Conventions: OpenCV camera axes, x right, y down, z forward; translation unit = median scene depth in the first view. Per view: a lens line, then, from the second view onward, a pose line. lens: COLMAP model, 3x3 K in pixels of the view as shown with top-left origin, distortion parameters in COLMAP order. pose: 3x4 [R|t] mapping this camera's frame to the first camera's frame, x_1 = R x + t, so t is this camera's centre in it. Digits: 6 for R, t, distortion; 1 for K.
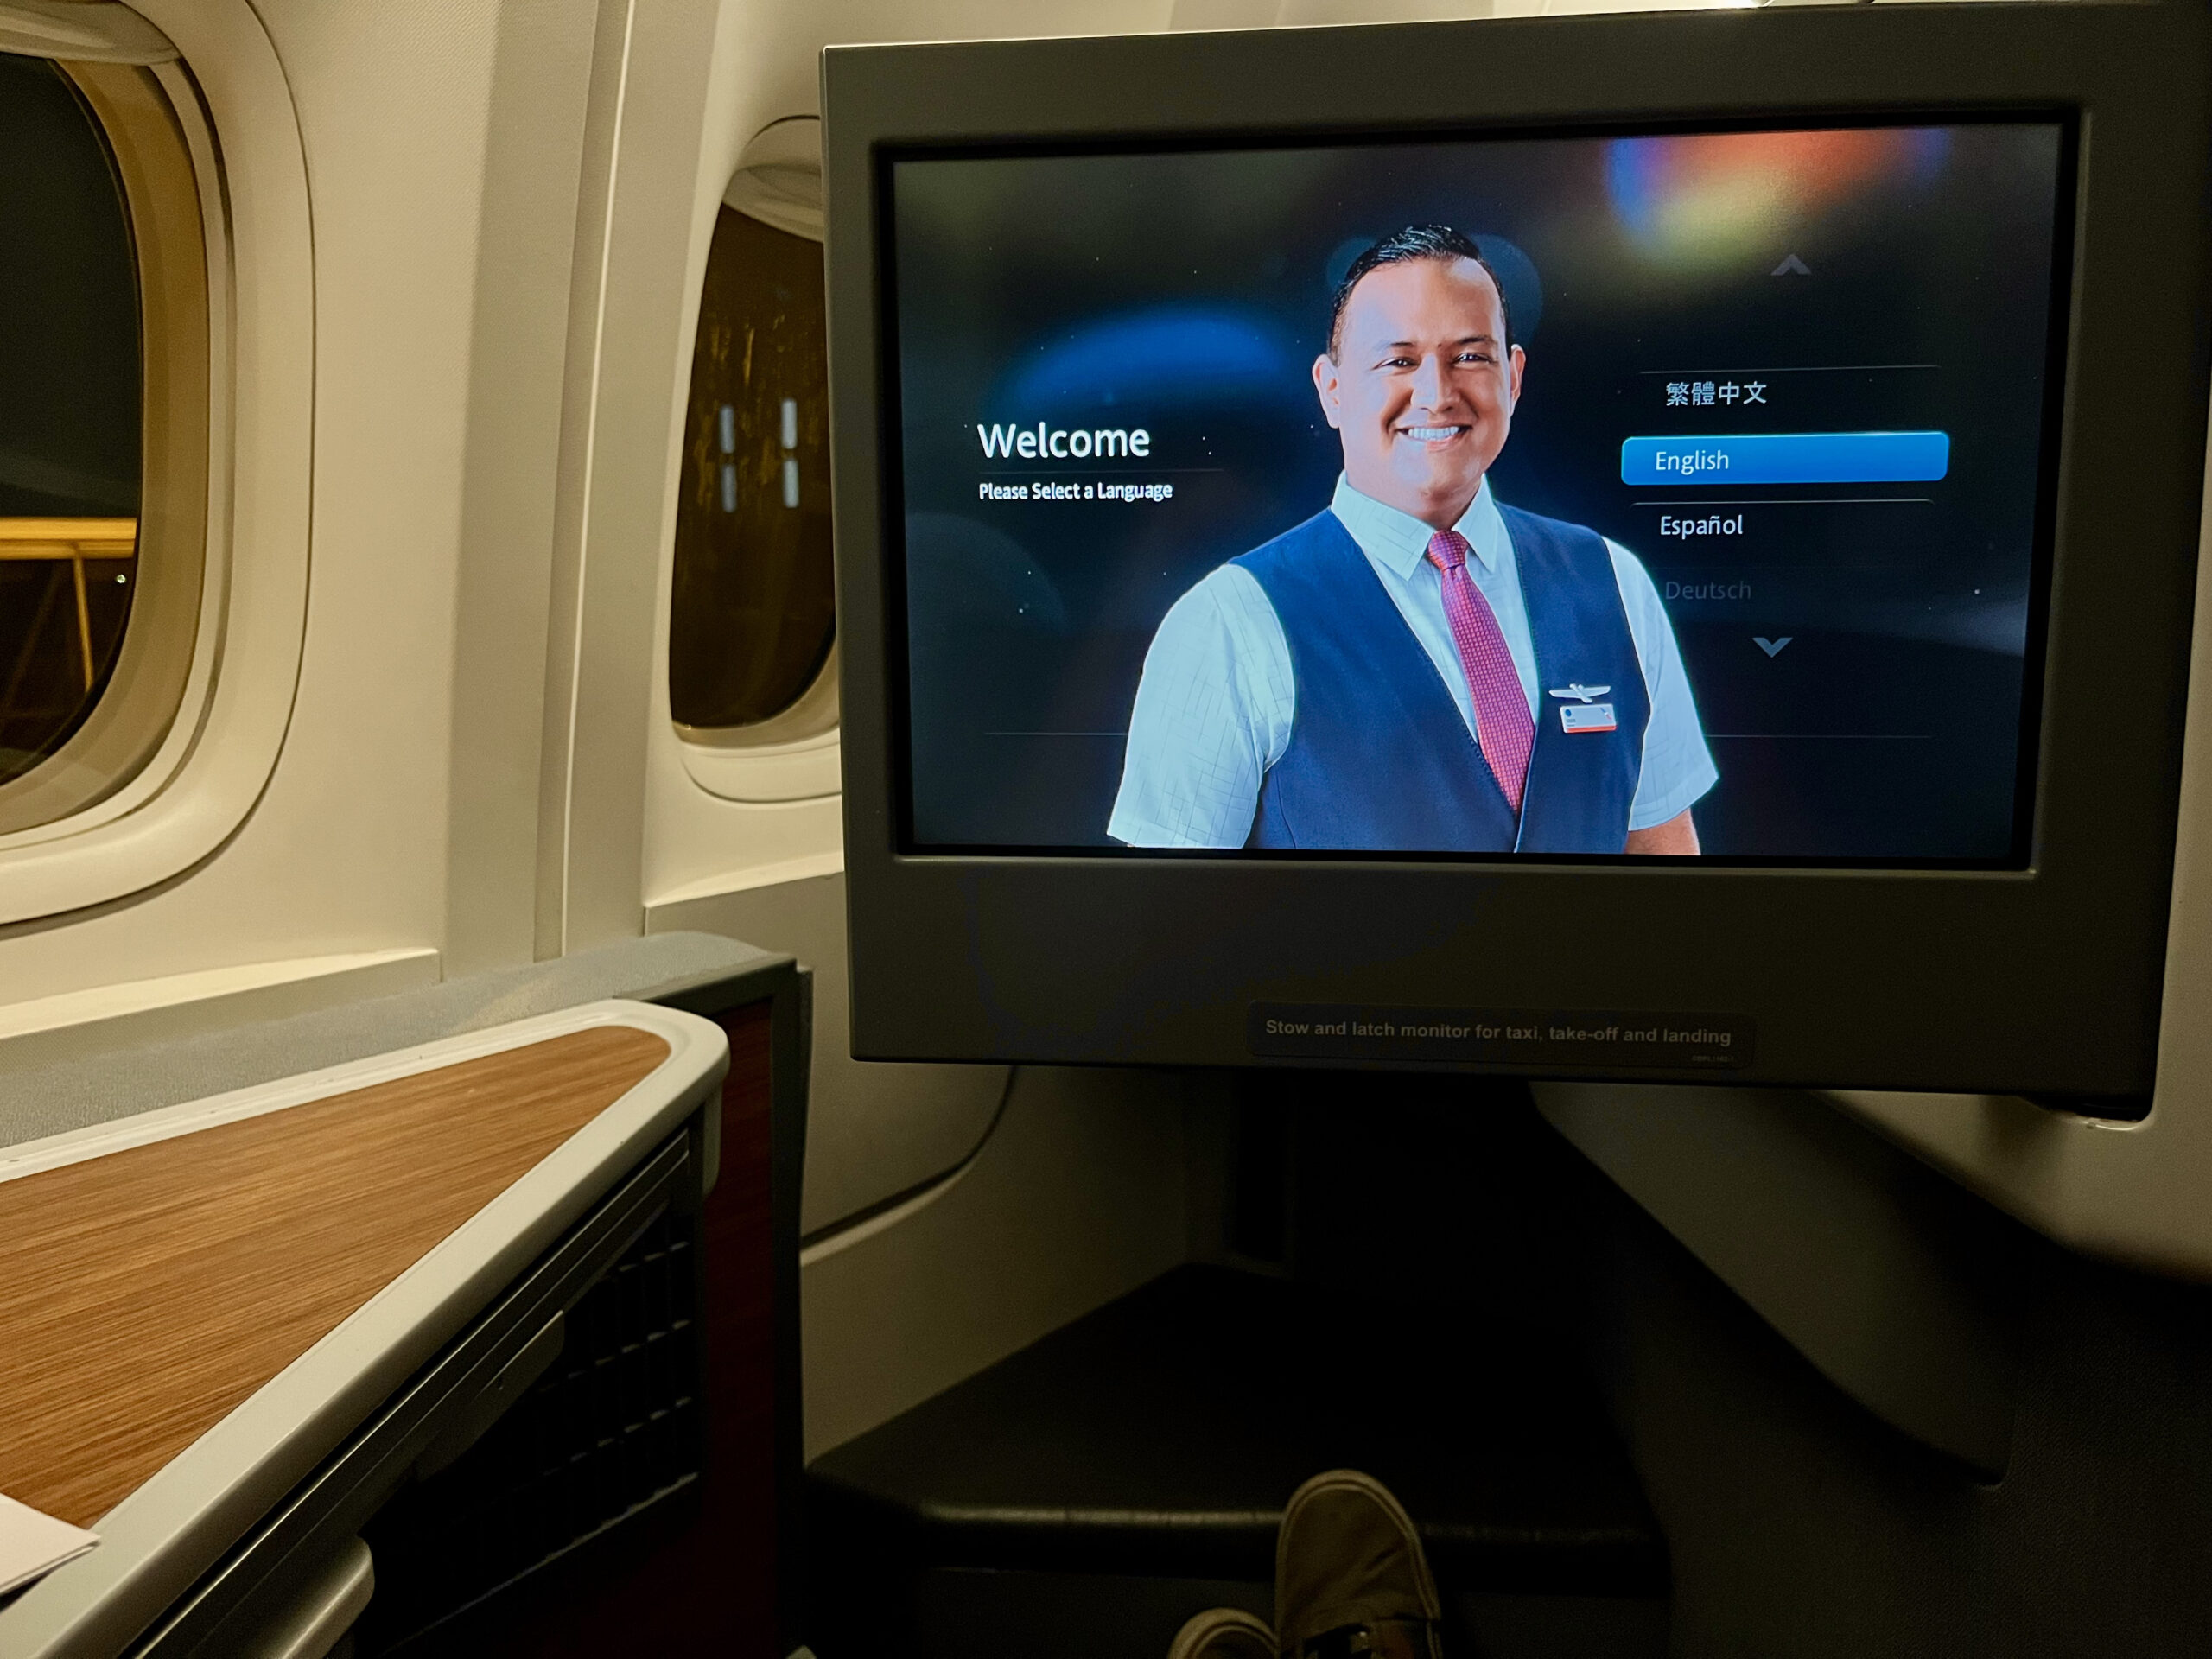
lens RADIAL K [[1697.0, 0, 1144.6], [0, 1697.0, 830.8], [0, 0, 1]] dist [0.044887, -0.089682]
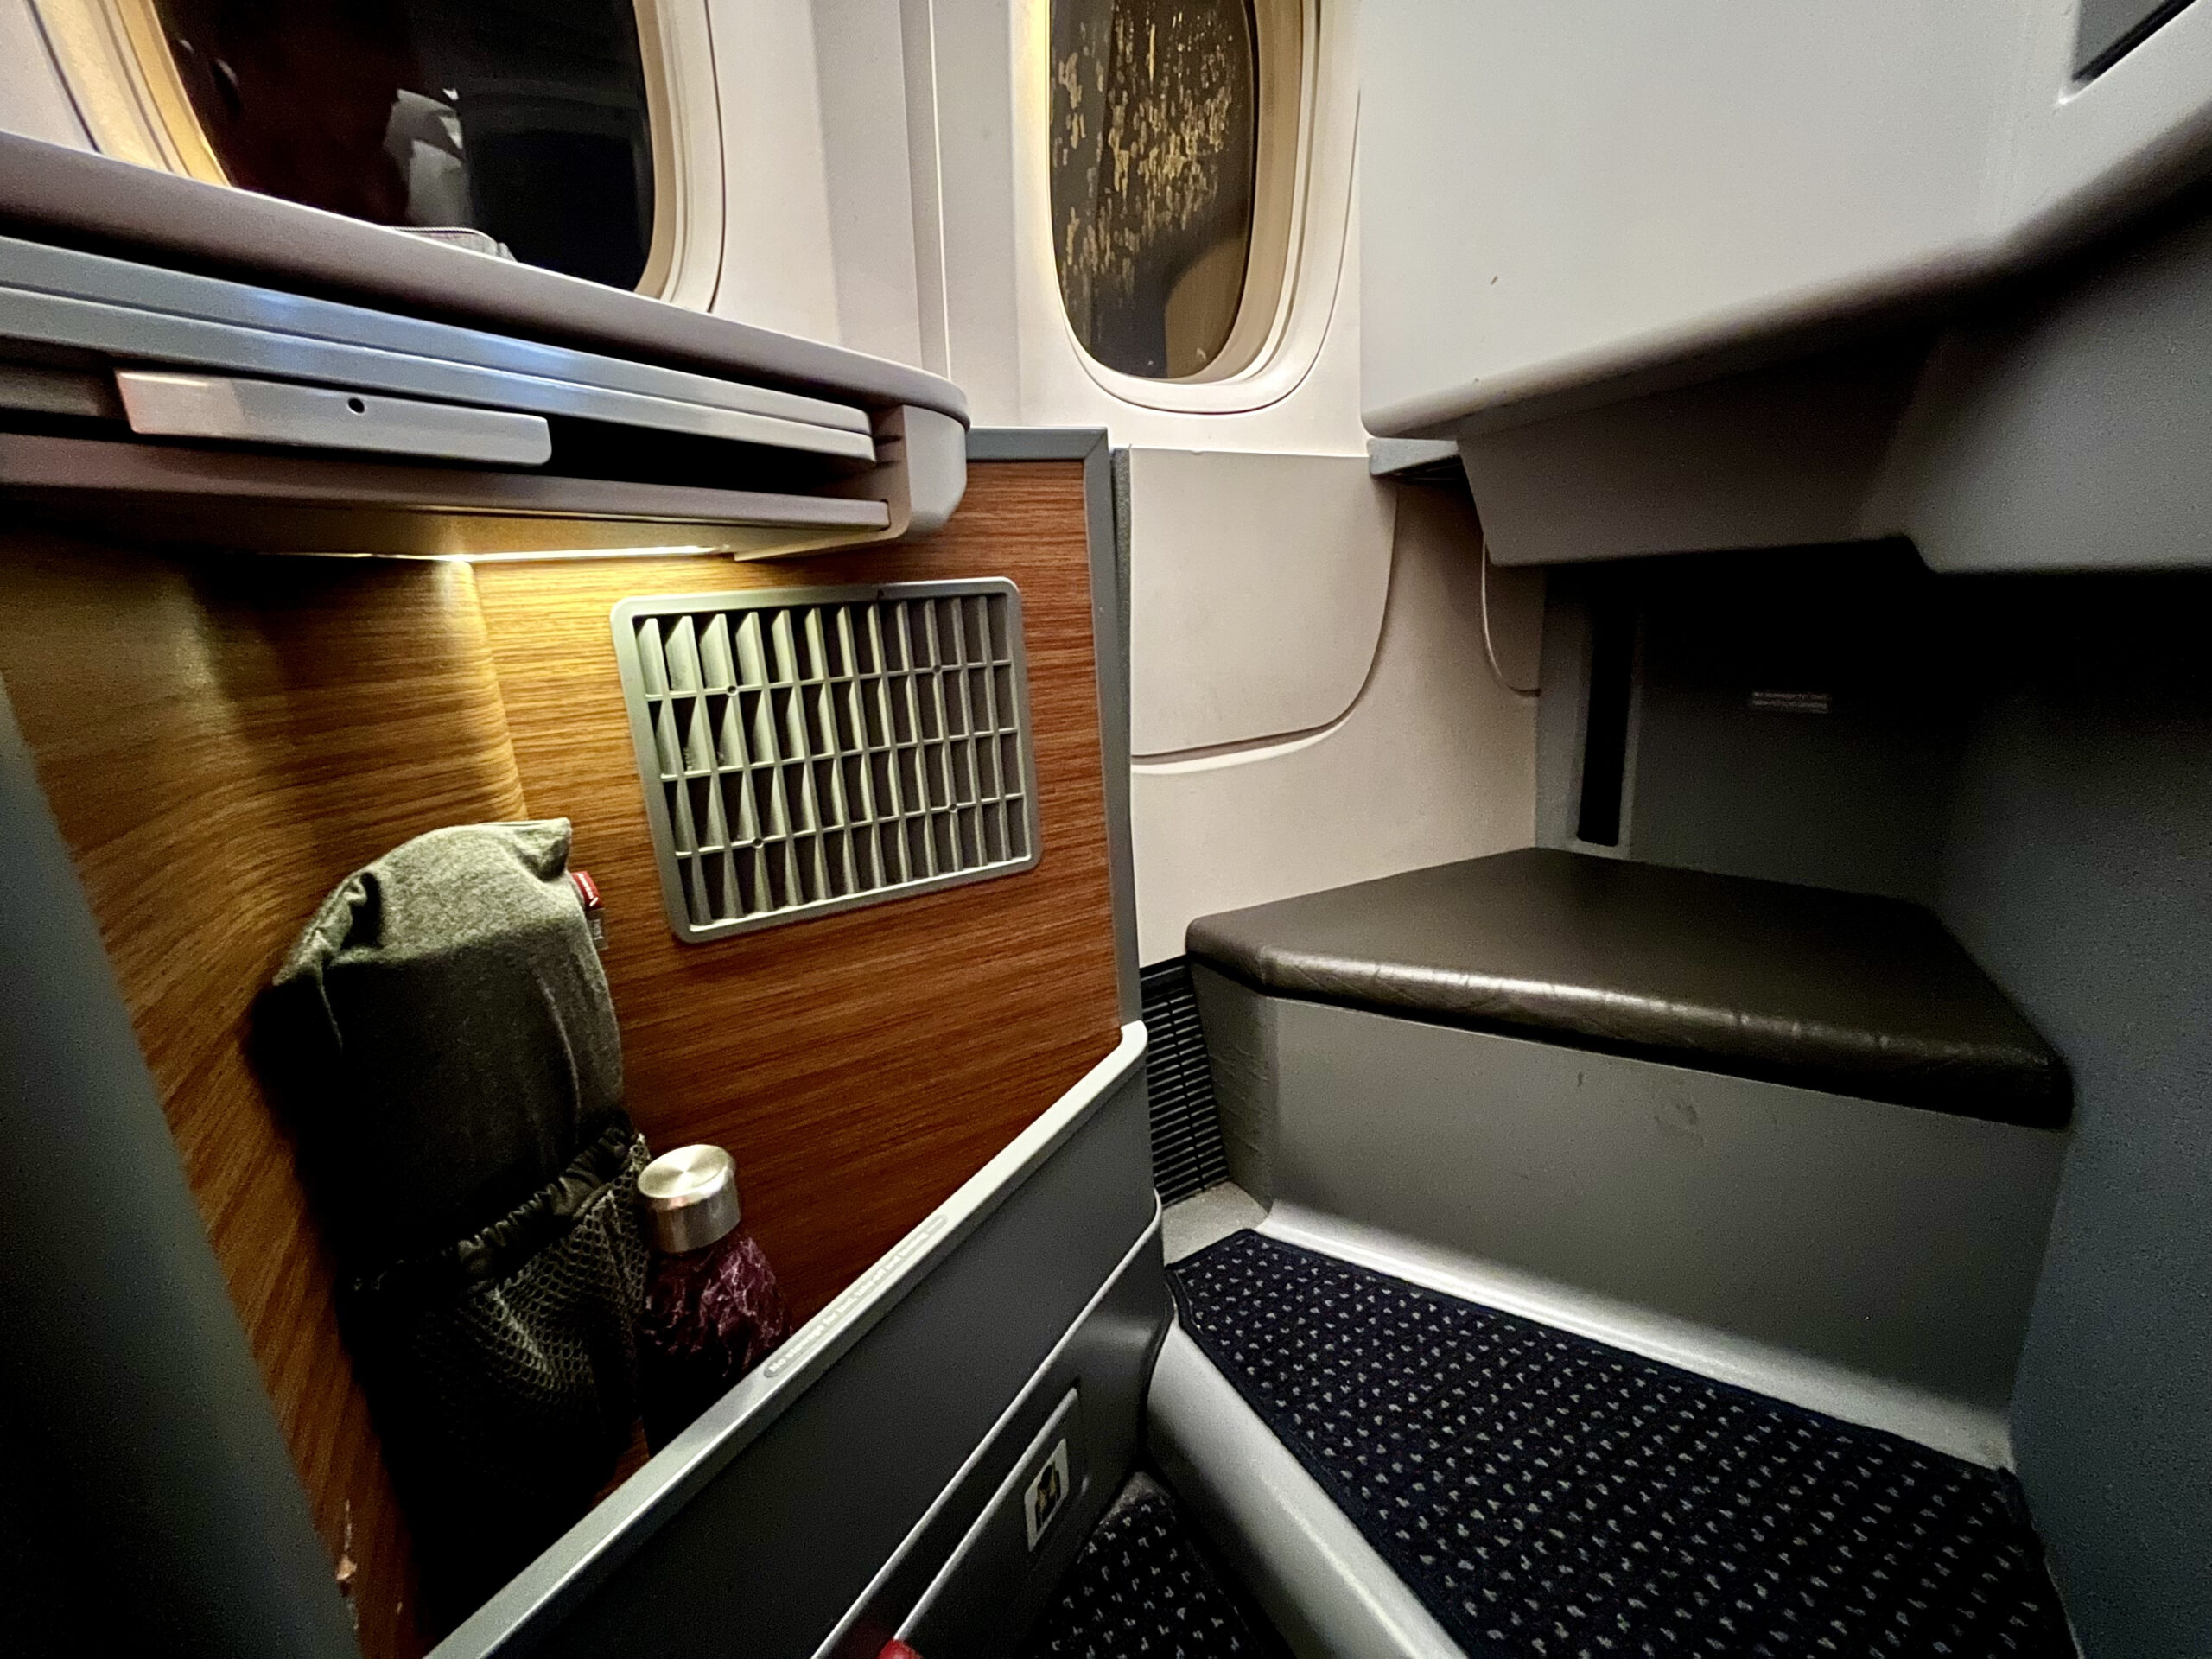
lens RADIAL K [[897.3, 0, 1106.0], [0, 897.3, 829.5], [0, 0, 1]] dist [-0.000813, 0.000246]
pose [[0.888089, 0.041745, -0.457772, 0.090947], [0.012681, 0.993264, 0.115178, 0.304658], [0.459496, -0.108093, 0.881578, 0.490109]]
